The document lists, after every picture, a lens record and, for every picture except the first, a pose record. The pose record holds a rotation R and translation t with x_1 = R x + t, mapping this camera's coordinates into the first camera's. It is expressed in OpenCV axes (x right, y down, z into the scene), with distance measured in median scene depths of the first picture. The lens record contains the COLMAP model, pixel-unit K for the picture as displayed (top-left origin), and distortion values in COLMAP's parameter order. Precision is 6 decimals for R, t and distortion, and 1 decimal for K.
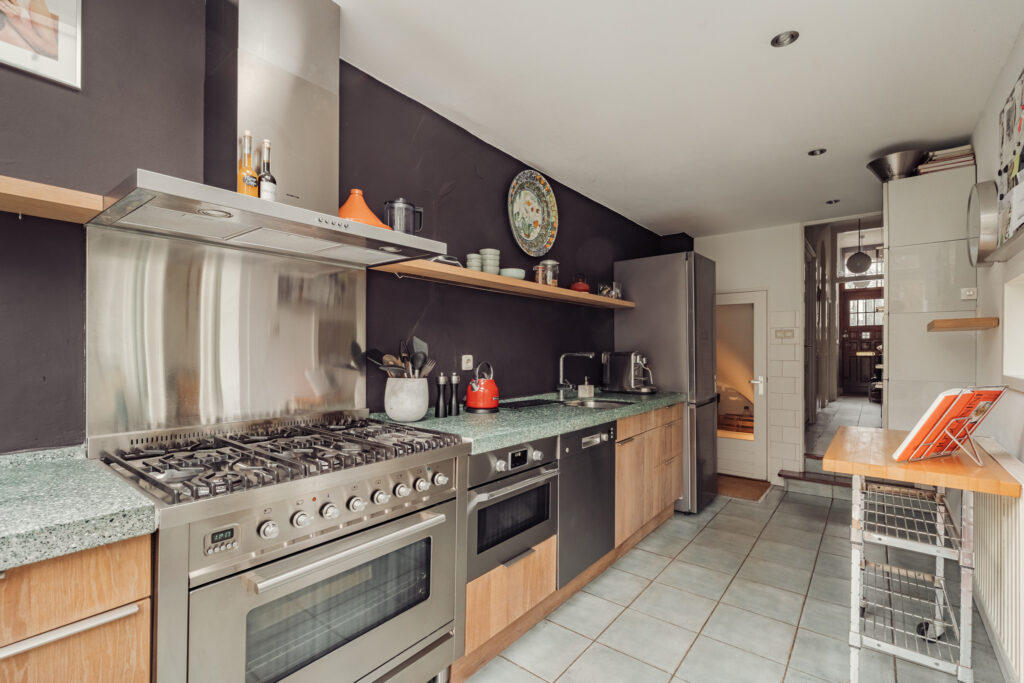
lens RADIAL K [[465.7, 0, 509.6], [0, 465.7, 348.9], [0, 0, 1]] dist [-0.000315, -0.000117]
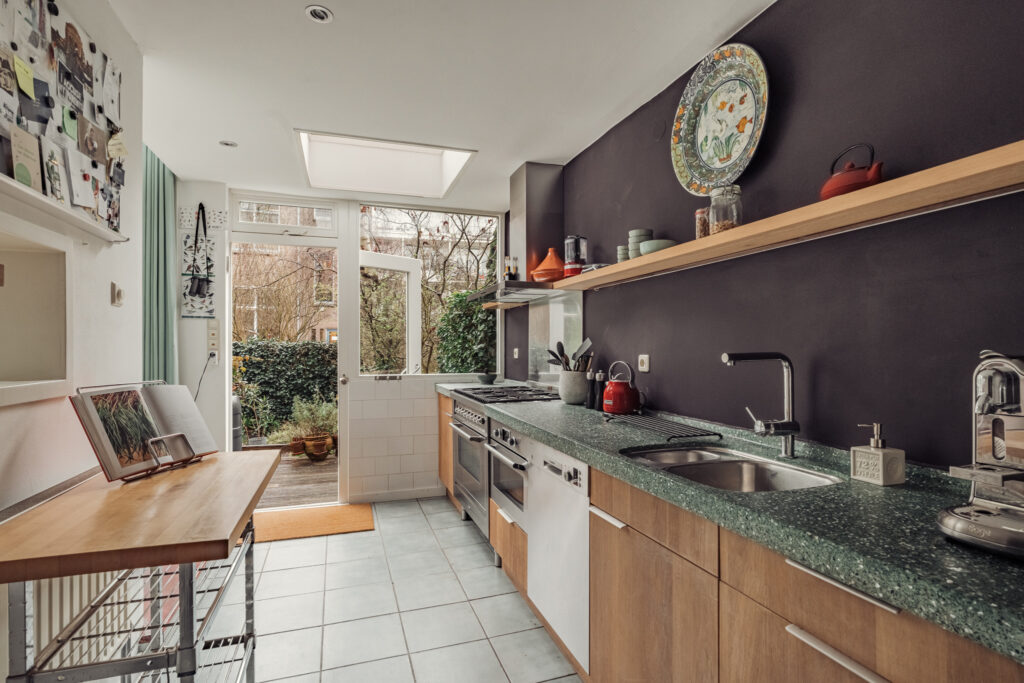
lens RADIAL K [[494.4, 0, 512.0], [0, 494.4, 341.5], [0, 0, 1]] dist [0.001686, 0.000286]
pose [[-0.537379, -0.010750, -0.843273, 0.723557], [0.001945, 0.999900, -0.013987, 0.001624], [0.843339, -0.009157, -0.537304, 1.108673]]
